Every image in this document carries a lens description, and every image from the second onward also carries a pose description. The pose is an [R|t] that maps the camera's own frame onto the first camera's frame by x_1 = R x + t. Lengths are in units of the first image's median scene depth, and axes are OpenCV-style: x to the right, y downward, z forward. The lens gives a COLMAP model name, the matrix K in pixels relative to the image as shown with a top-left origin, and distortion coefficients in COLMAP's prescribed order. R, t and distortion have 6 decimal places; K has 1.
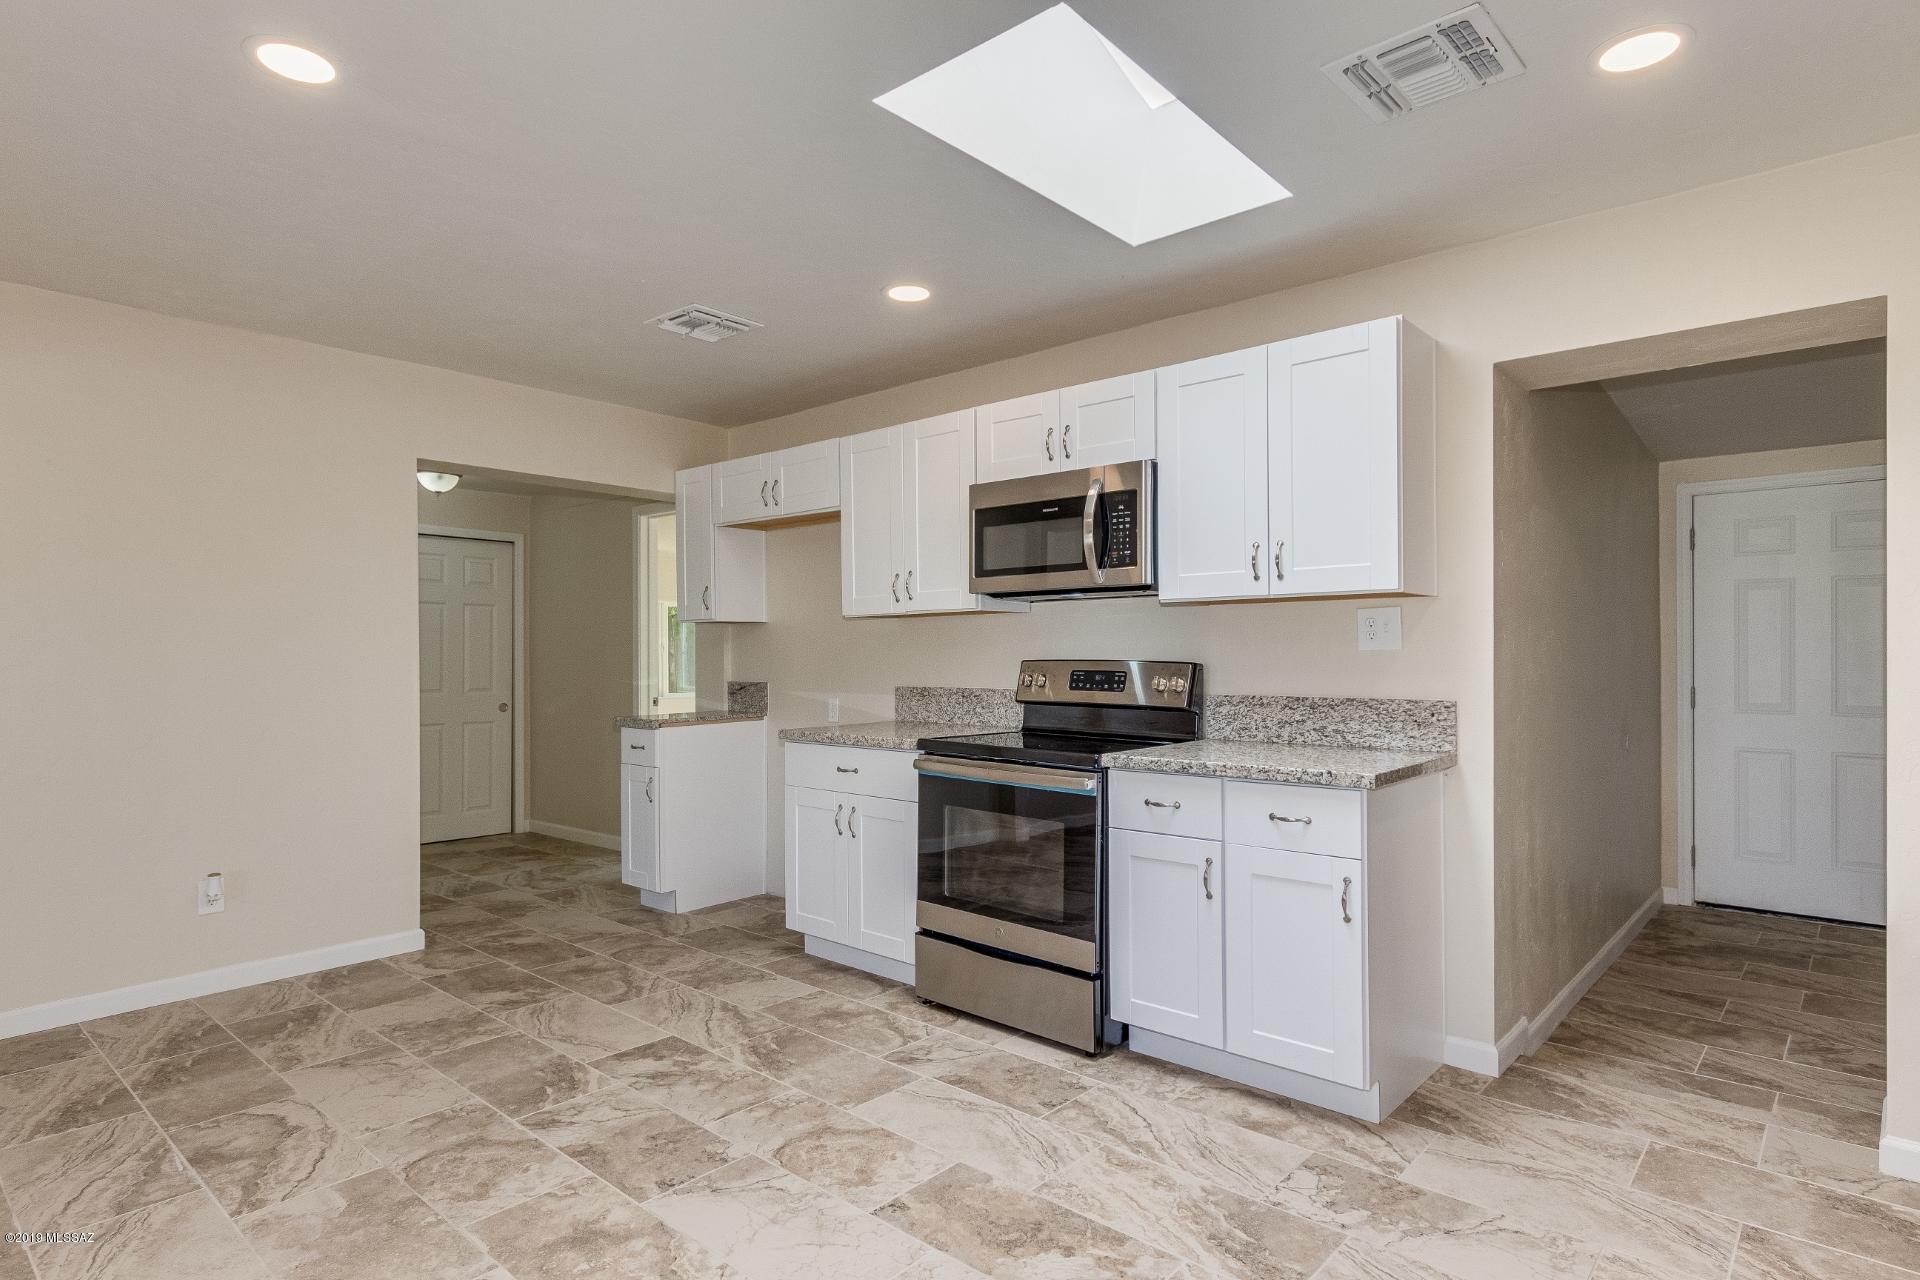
lens RADIAL K [[1024.4, 0, 950.2], [0, 1024.4, 657.2], [0, 0, 1]] dist [0.000773, -0.002592]
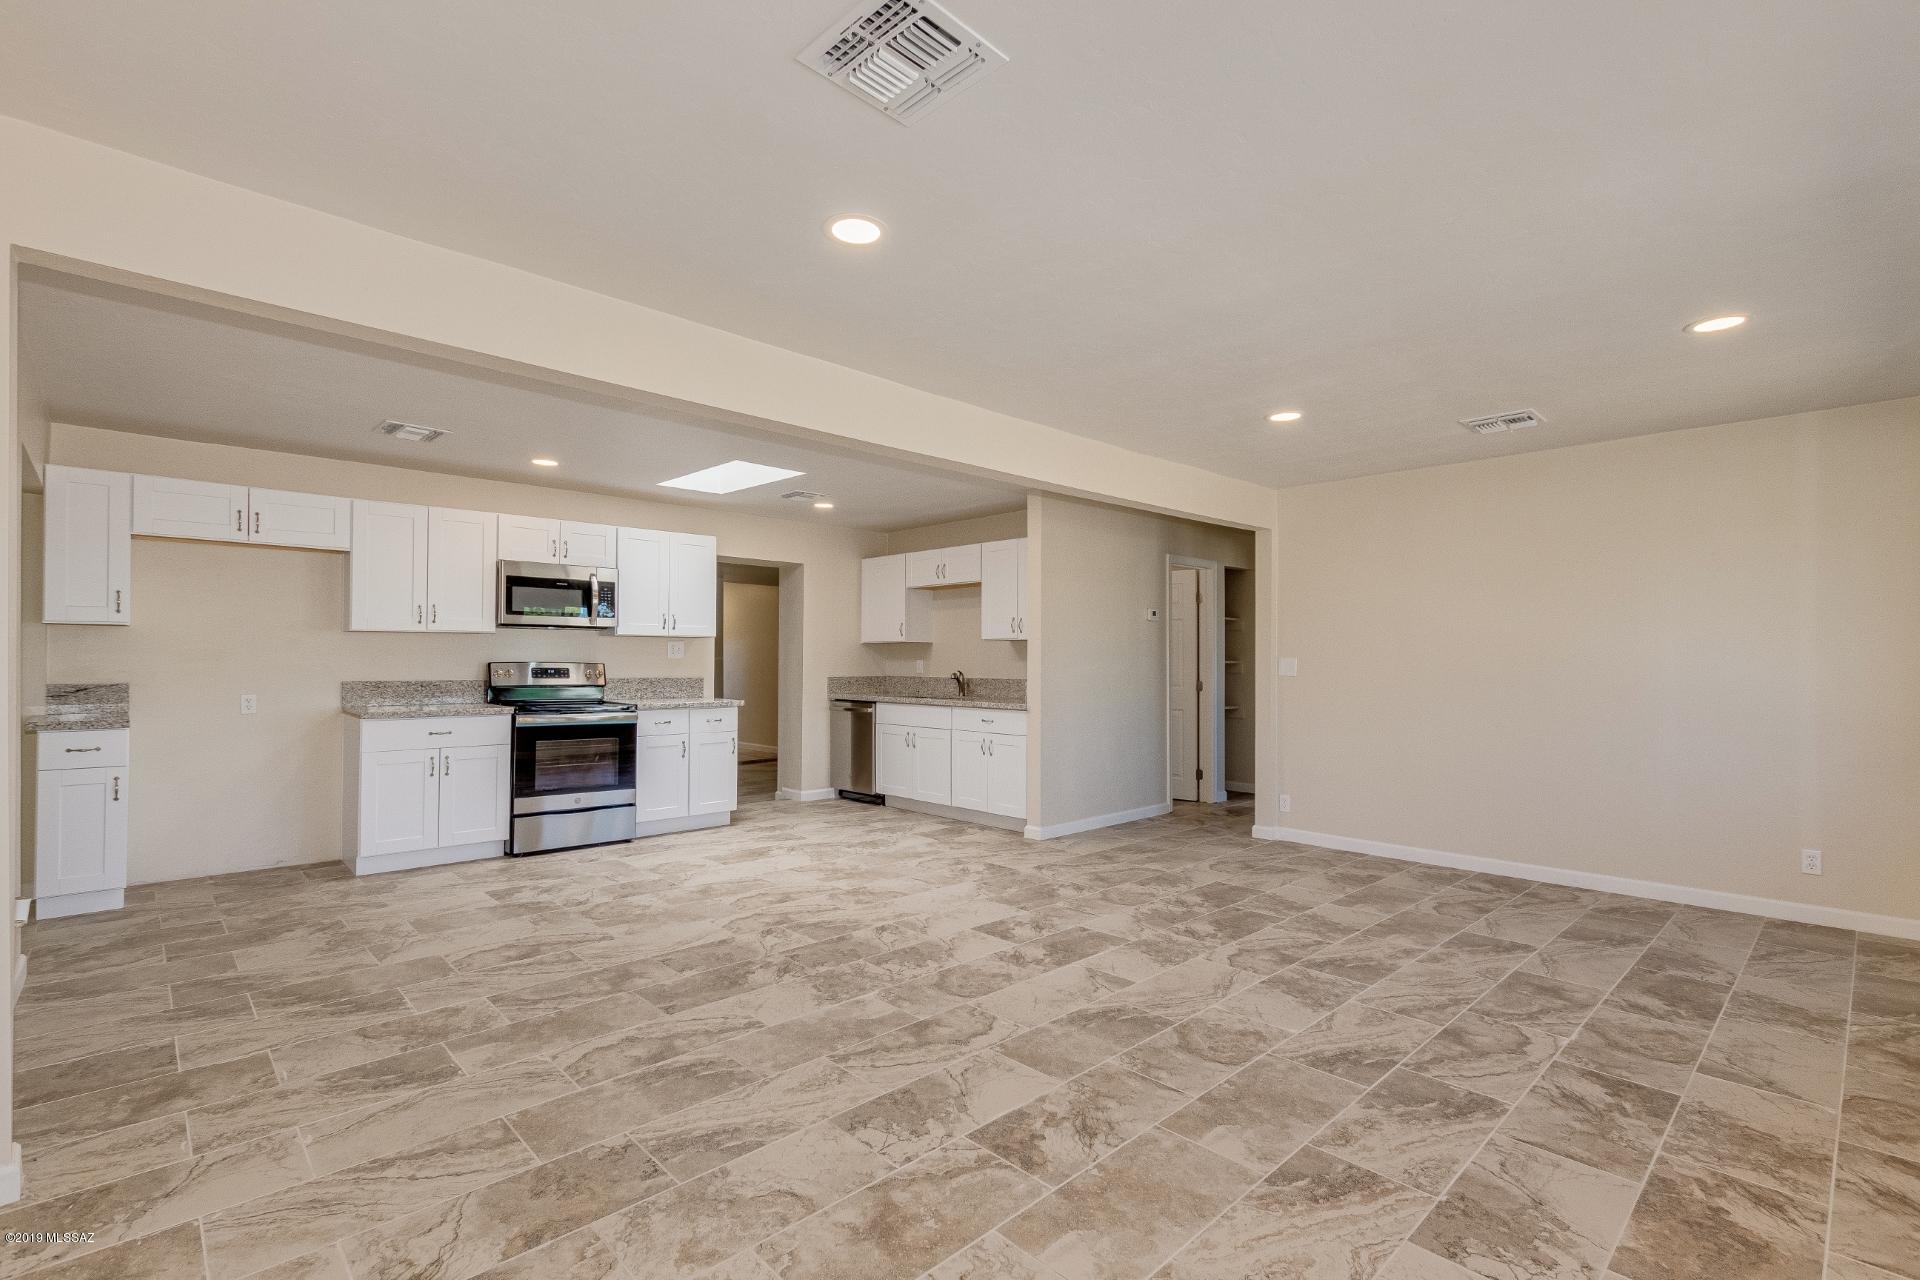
lens RADIAL K [[886.2, 0, 964.6], [0, 886.2, 653.9], [0, 0, 1]] dist [0.007557, -0.004150]
pose [[0.082590, 0.010036, 0.996533, -1.728197], [-0.002506, 0.999948, -0.009863, 0.001872], [-0.996580, -0.001683, 0.082611, 0.125460]]
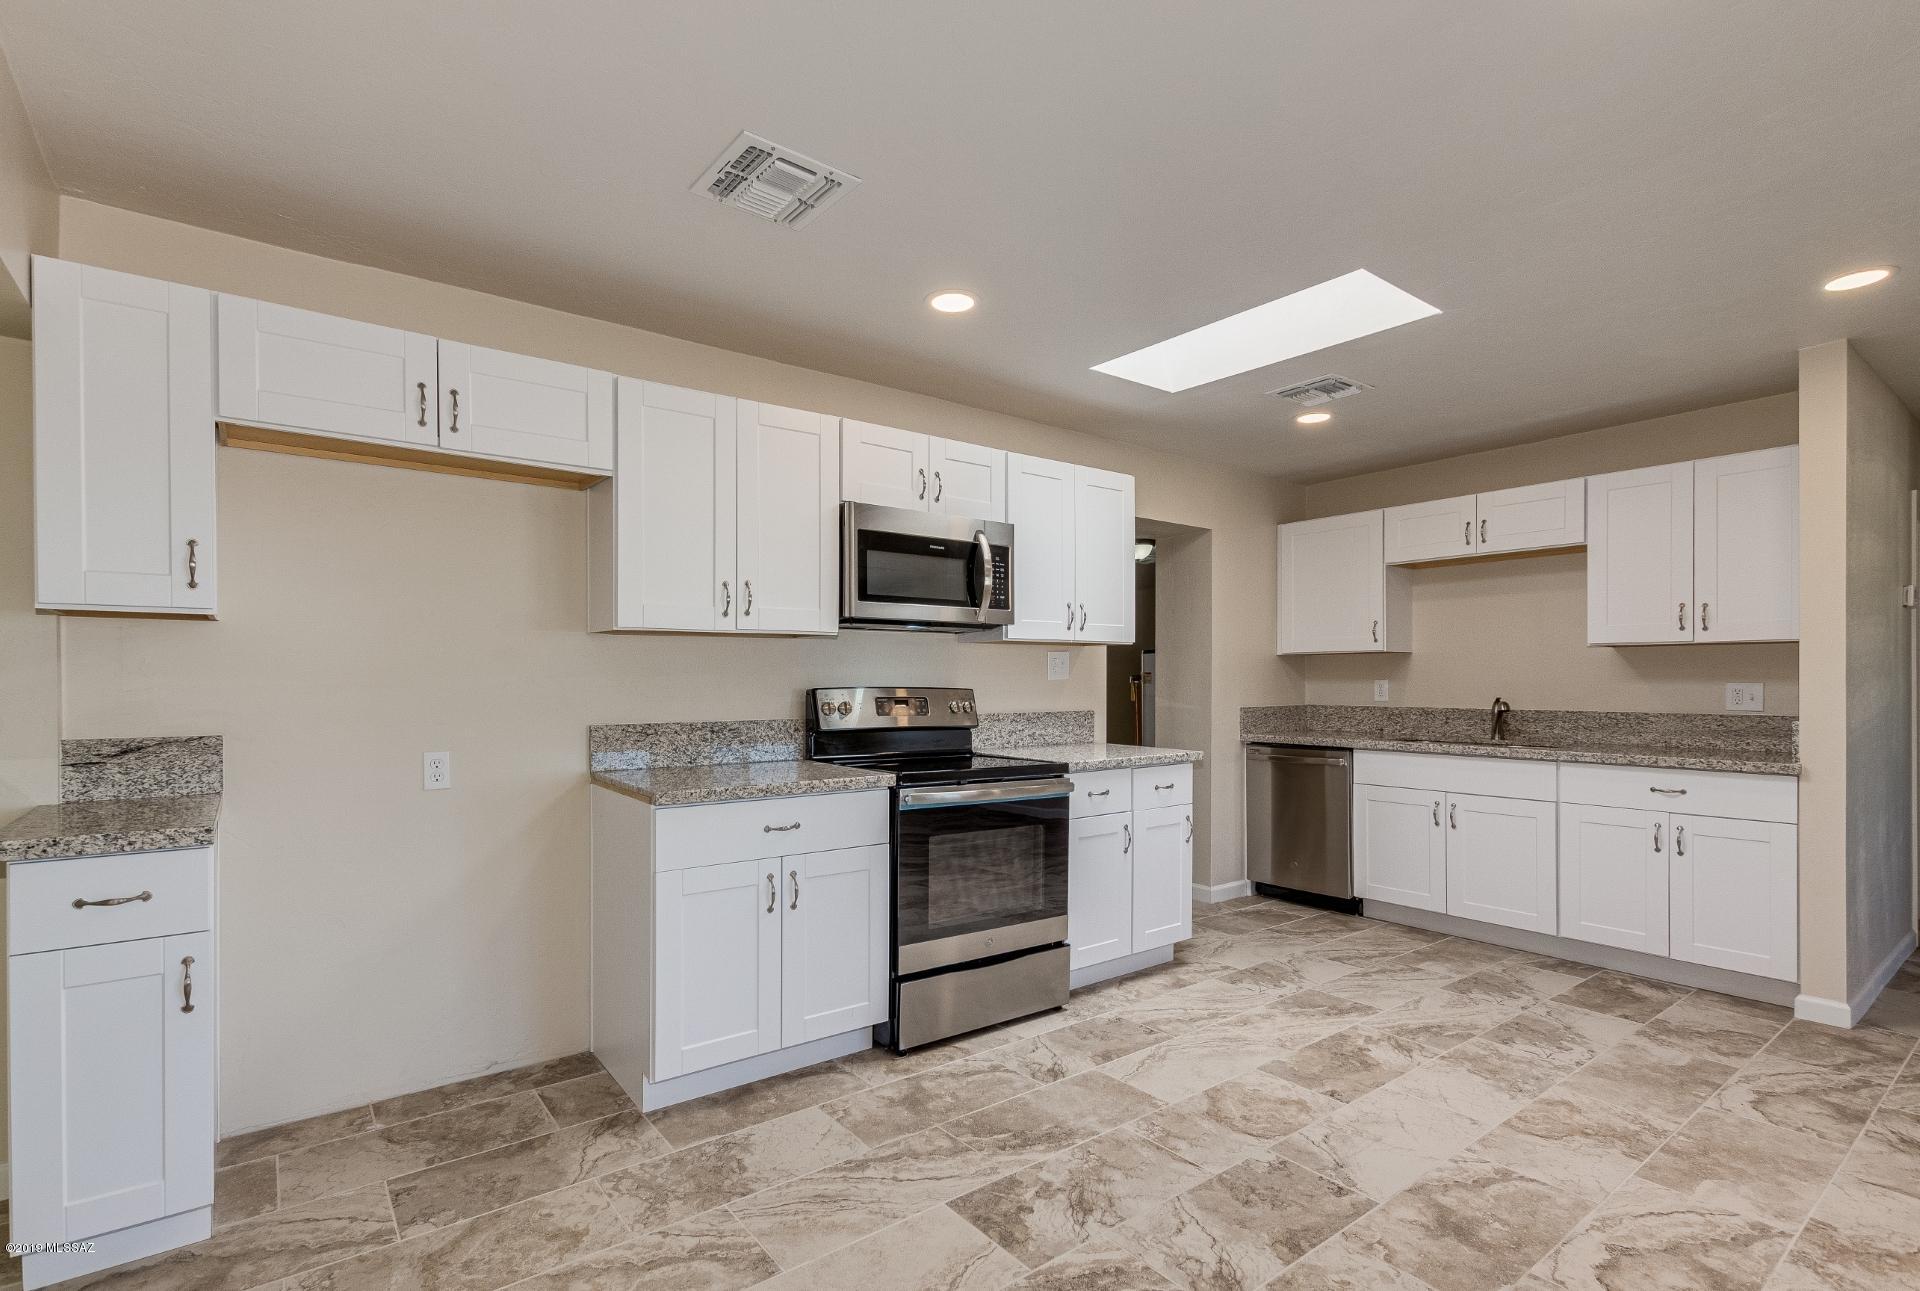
lens RADIAL K [[903.5, 0, 951.5], [0, 903.5, 688.1], [0, 0, 1]] dist [0.003318, -0.000269]
pose [[0.188213, -0.006537, 0.982106, -0.960188], [0.002074, 0.999978, 0.006258, -0.002843], [-0.982126, 0.000859, 0.188222, 0.930502]]
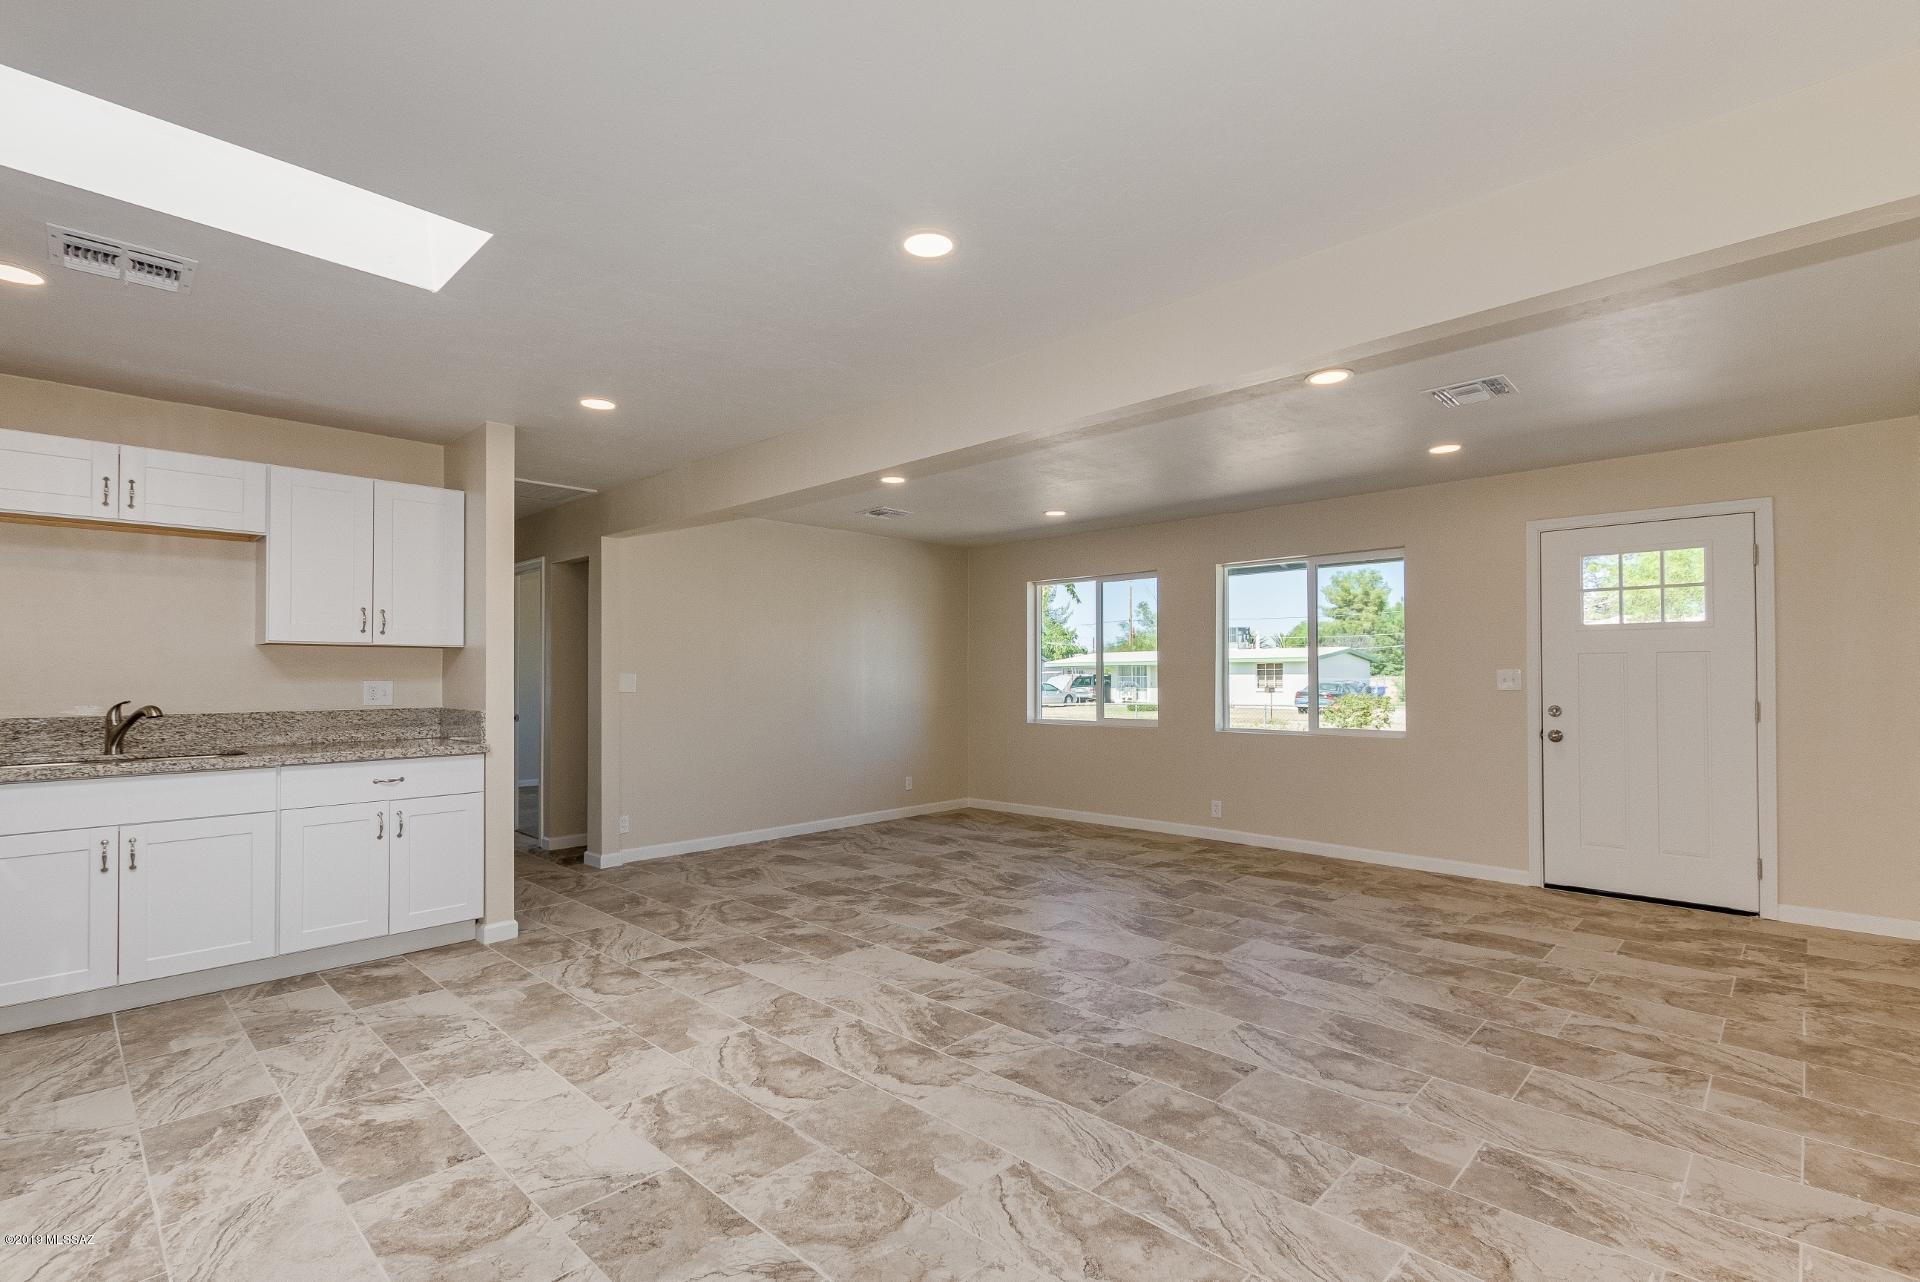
lens RADIAL K [[886.2, 0, 962.5], [0, 886.2, 660.7], [0, 0, 1]] dist [0.007557, -0.004150]
pose [[-0.999530, 0.005711, 0.030123, -0.482091], [0.005289, 0.999887, -0.014058, -0.007213], [-0.030199, -0.013892, -0.999447, 1.464709]]
